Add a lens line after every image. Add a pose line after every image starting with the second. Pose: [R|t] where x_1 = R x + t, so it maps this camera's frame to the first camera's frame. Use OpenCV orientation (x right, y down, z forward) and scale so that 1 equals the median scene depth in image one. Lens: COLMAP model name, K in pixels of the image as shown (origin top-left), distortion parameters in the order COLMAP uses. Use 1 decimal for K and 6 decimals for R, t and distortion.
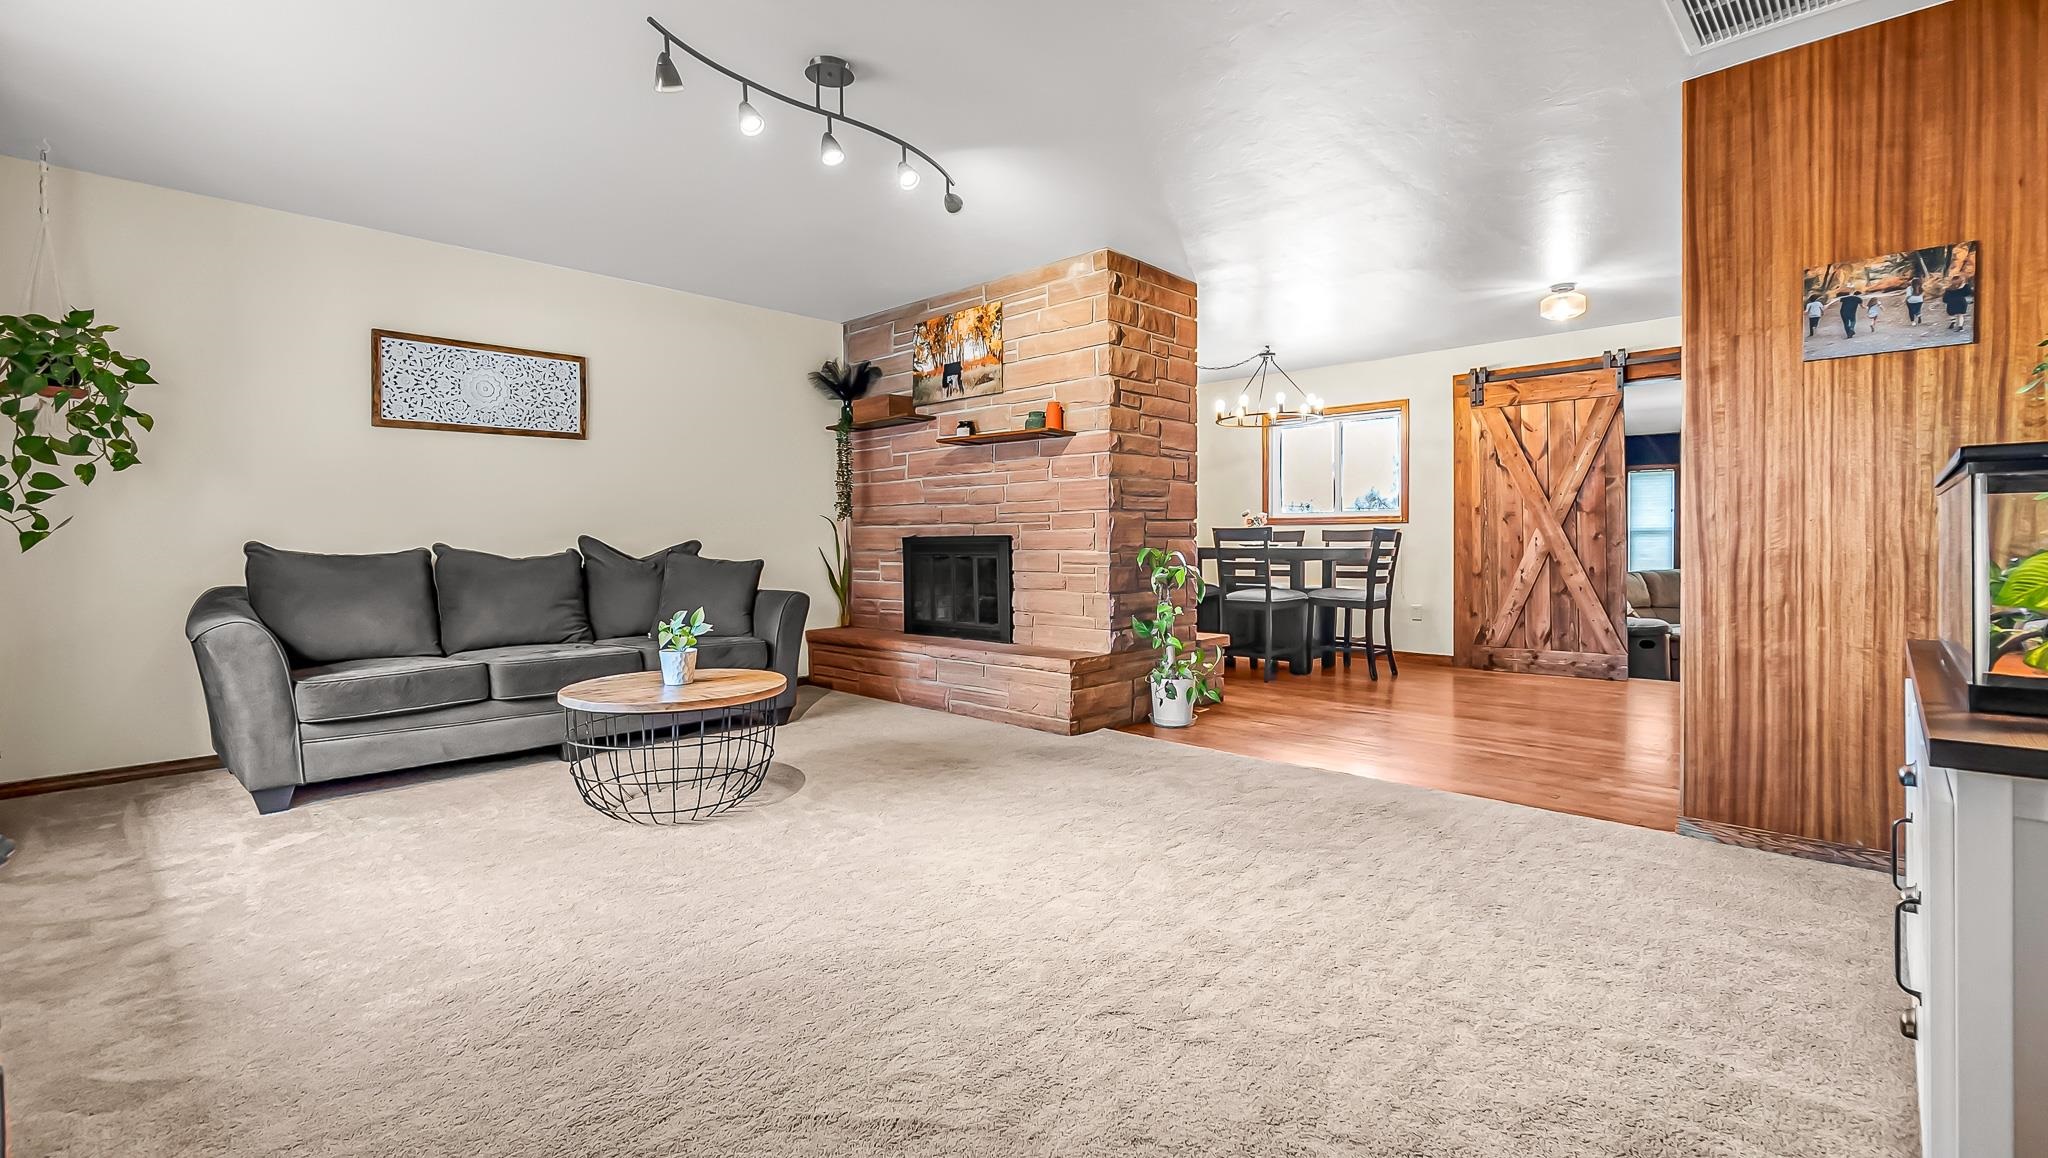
lens RADIAL K [[894.5, 0, 1033.9], [0, 894.5, 557.0], [0, 0, 1]] dist [-0.013825, 0.001045]
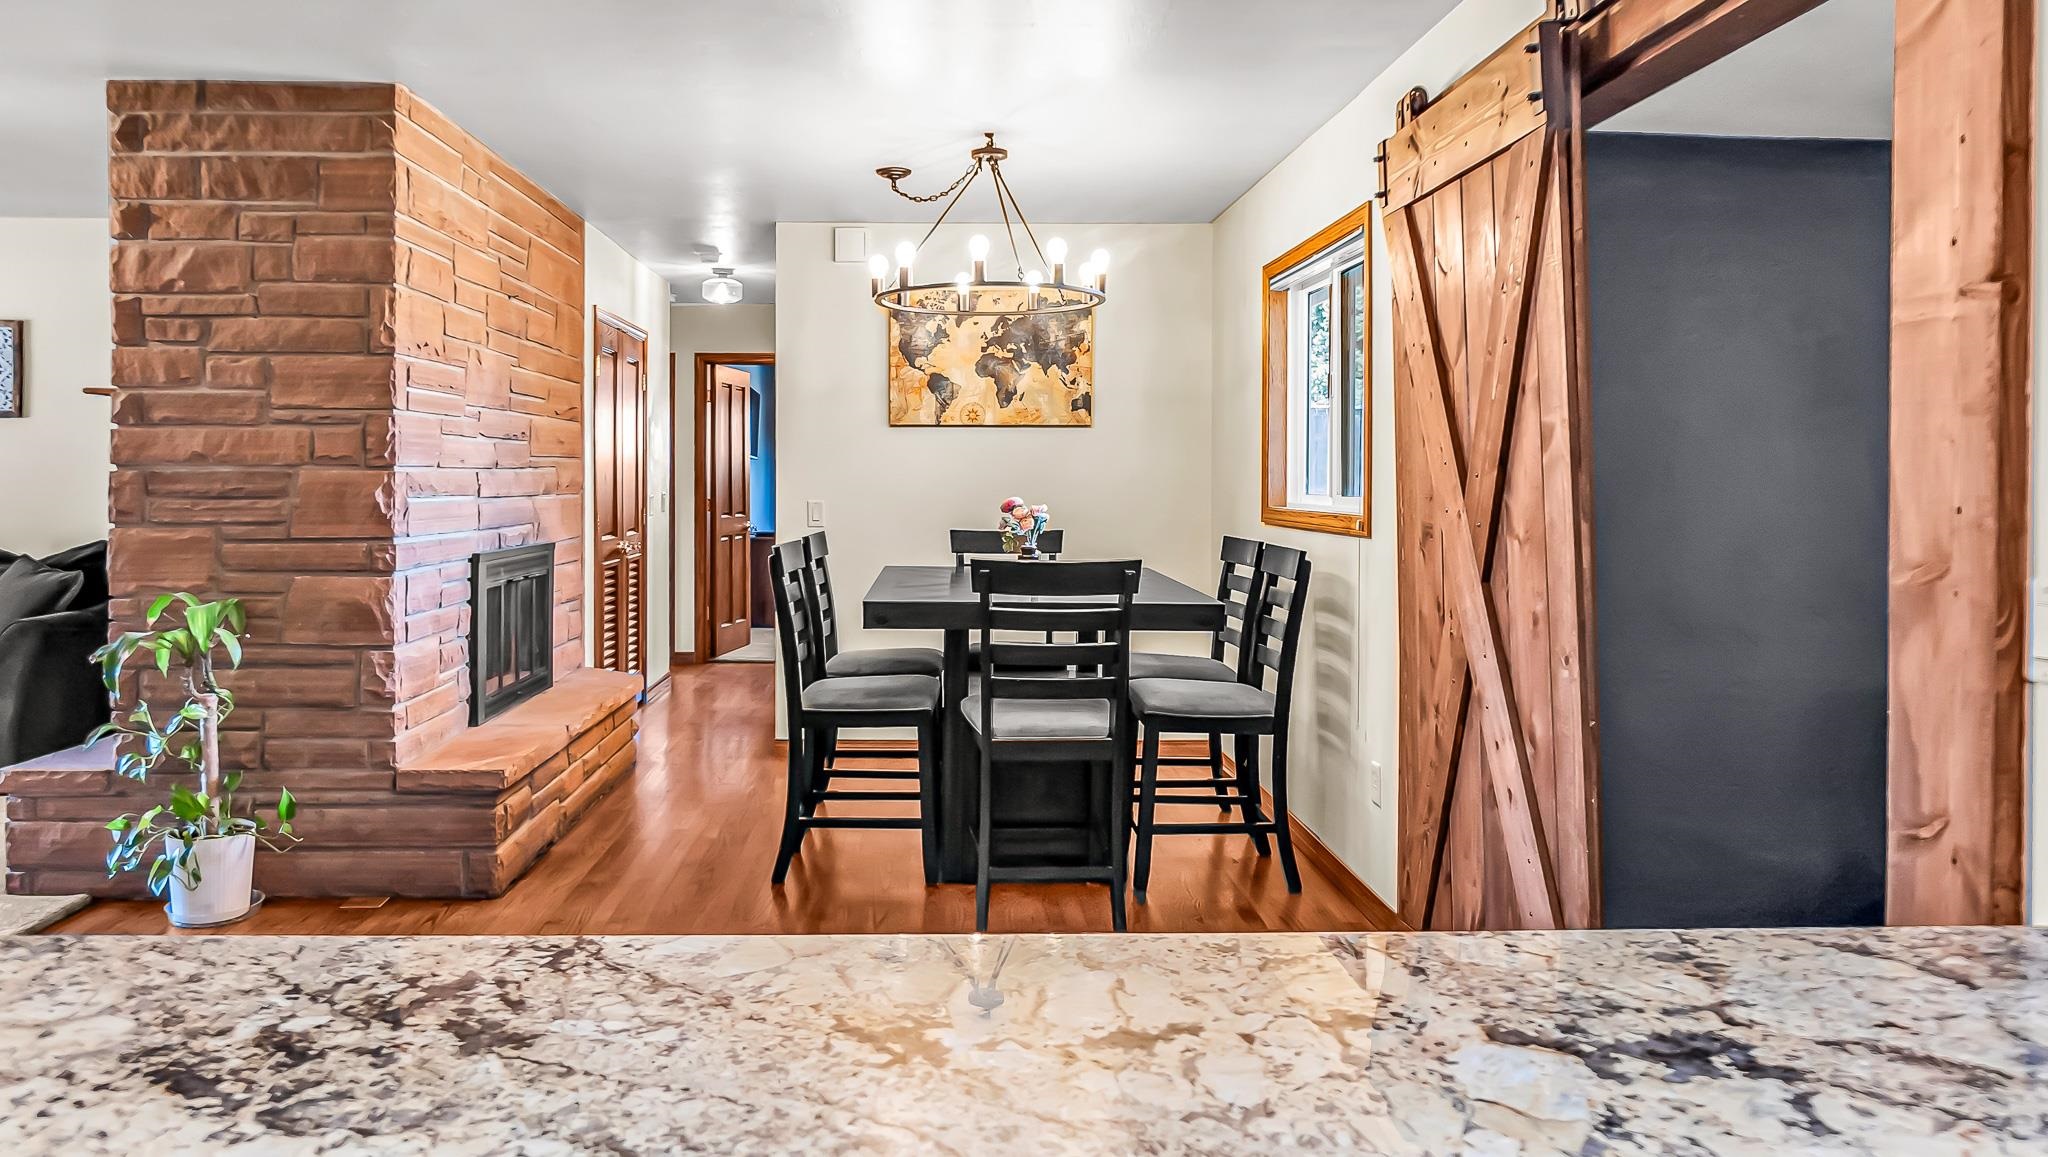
lens RADIAL K [[1365.7, 0, 967.5], [0, 1365.7, 487.9], [0, 0, 1]] dist [-0.035165, -0.001960]
pose [[0.718282, 0.013642, -0.695618, 0.776762], [-0.020262, 0.999794, -0.001316, -0.061293], [0.695457, 0.015040, 0.718411, 0.536347]]
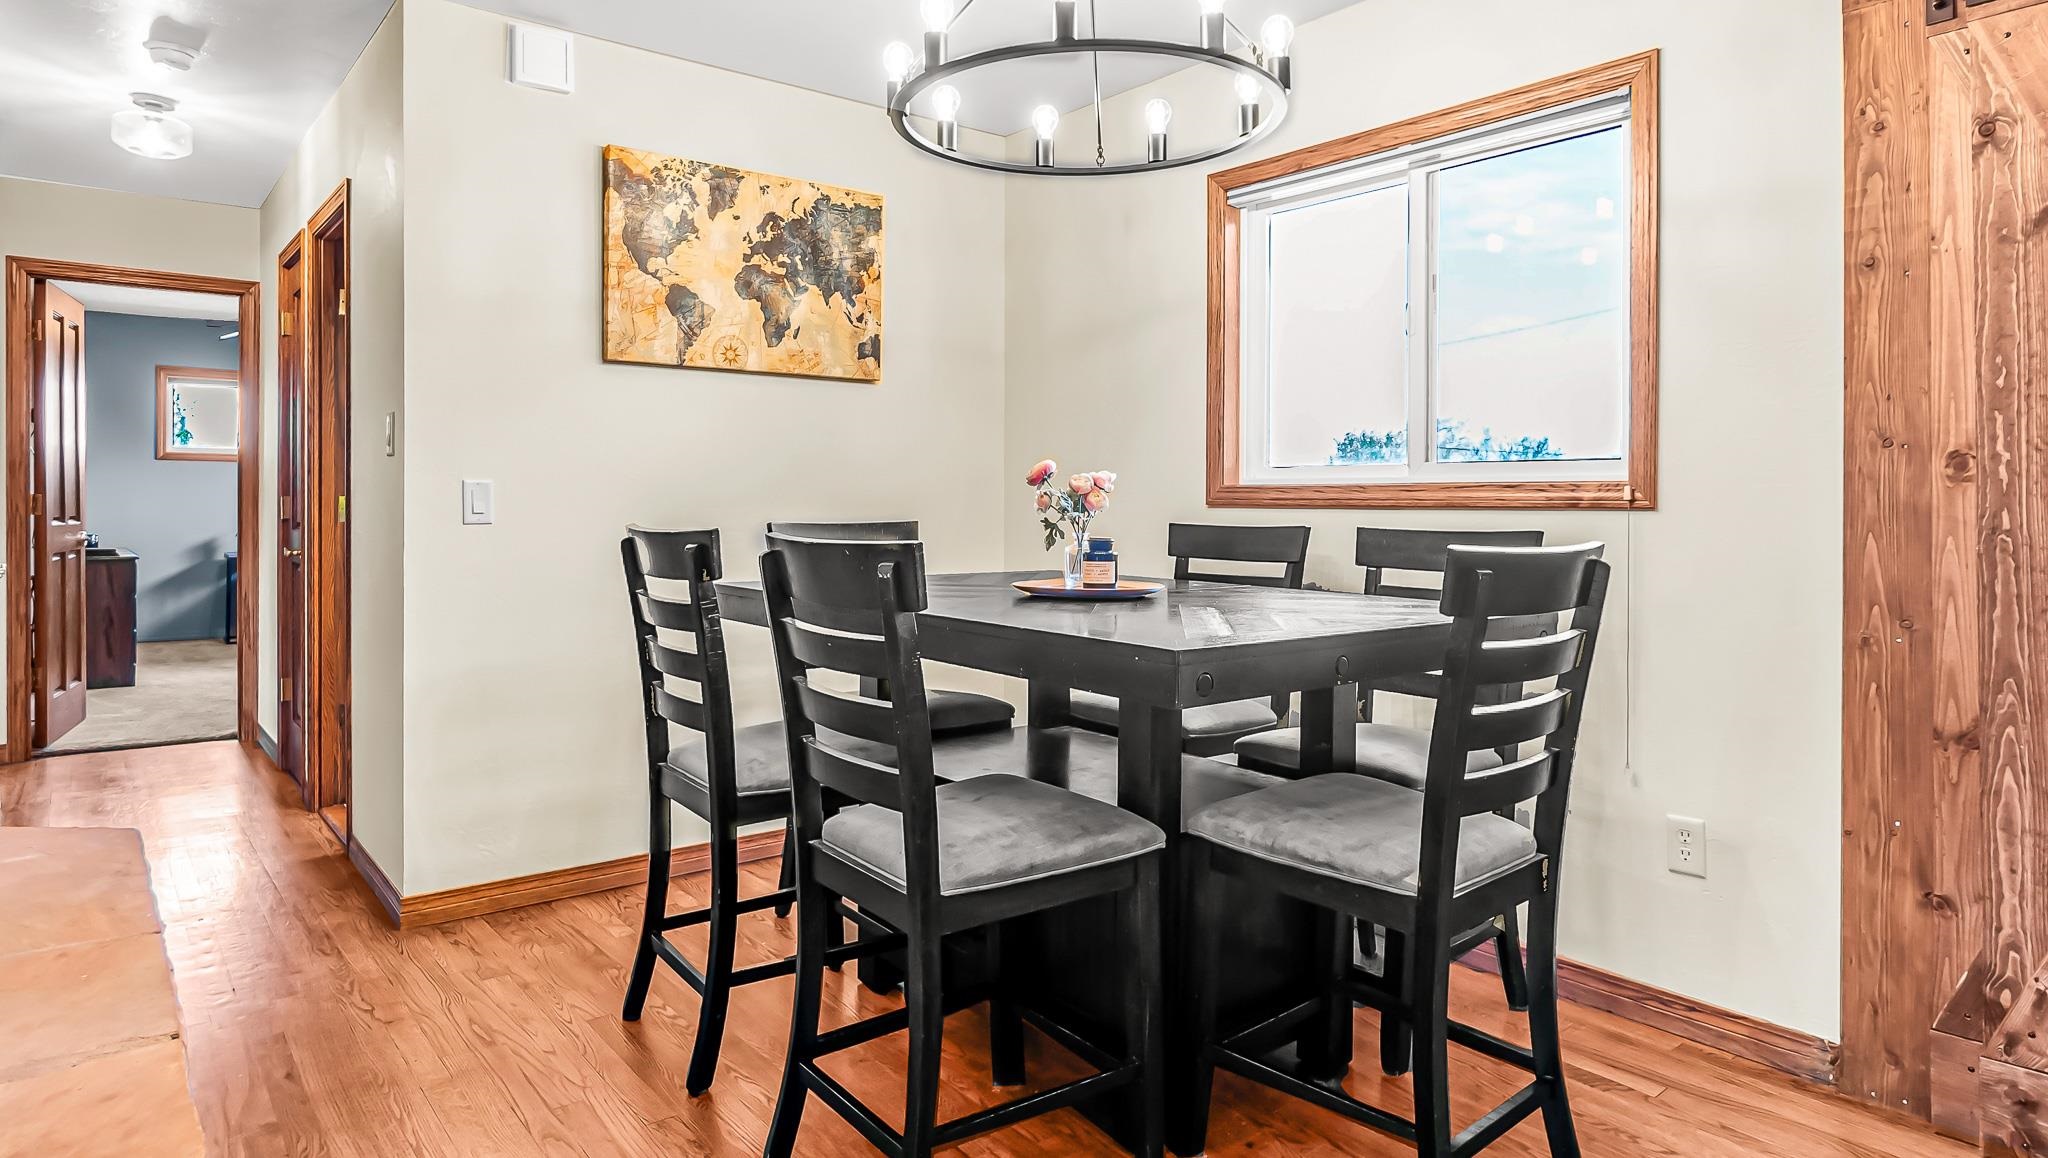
lens RADIAL K [[1177.5, 0, 1027.3], [0, 1177.5, 503.5], [0, 0, 1]] dist [-0.009082, -0.000788]
pose [[0.992909, 0.010174, -0.118441, 0.305306], [-0.012129, 0.999802, -0.015800, -0.035843], [0.118256, 0.017125, 0.992835, 0.699276]]
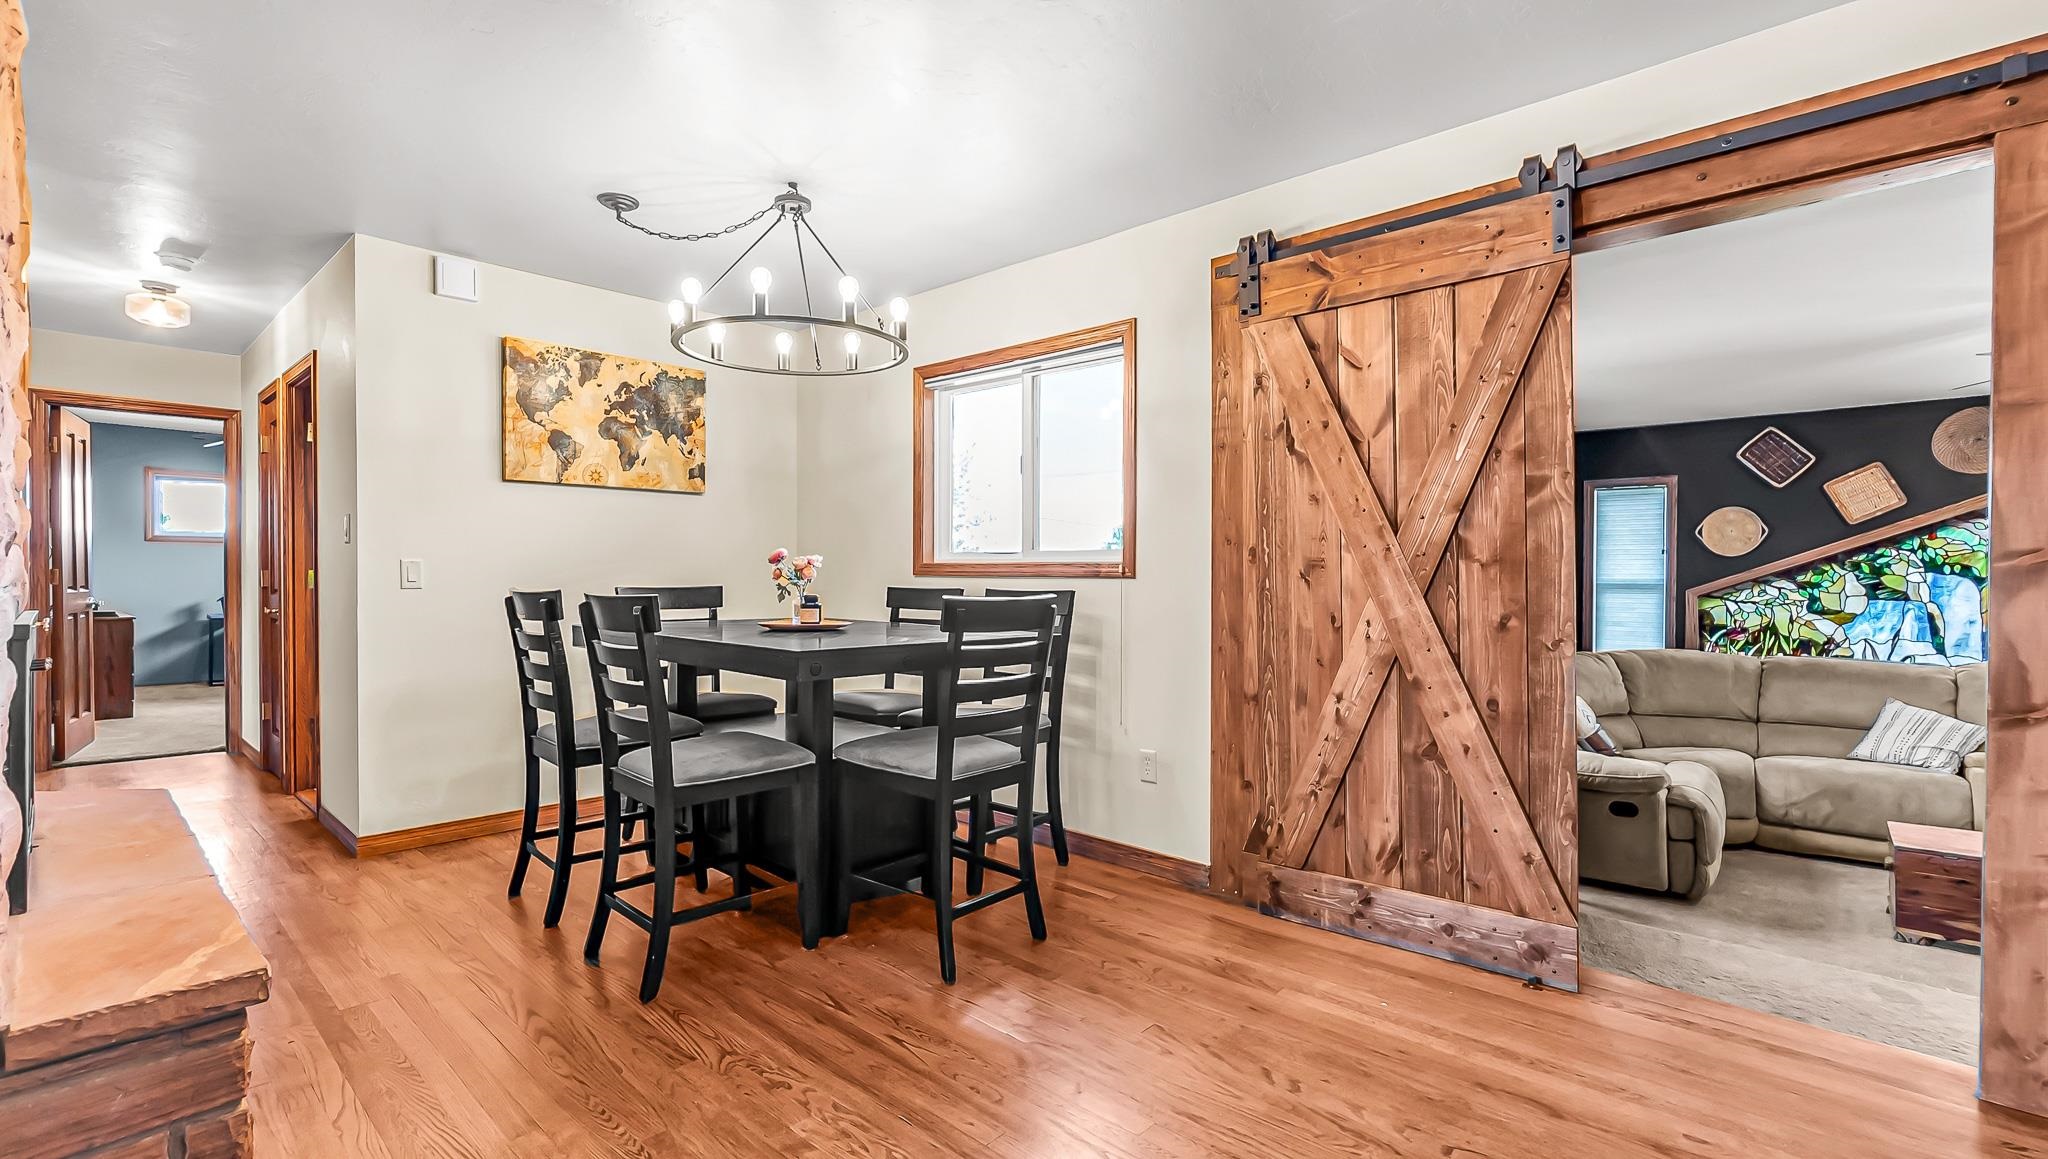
lens RADIAL K [[894.5, 0, 1037.8], [0, 894.5, 583.8], [0, 0, 1]] dist [-0.013825, 0.001045]
pose [[0.999103, 0.009094, 0.041365, 0.390238], [-0.008793, 0.999933, -0.007472, -0.034684], [-0.041430, 0.007102, 0.999116, 0.584328]]
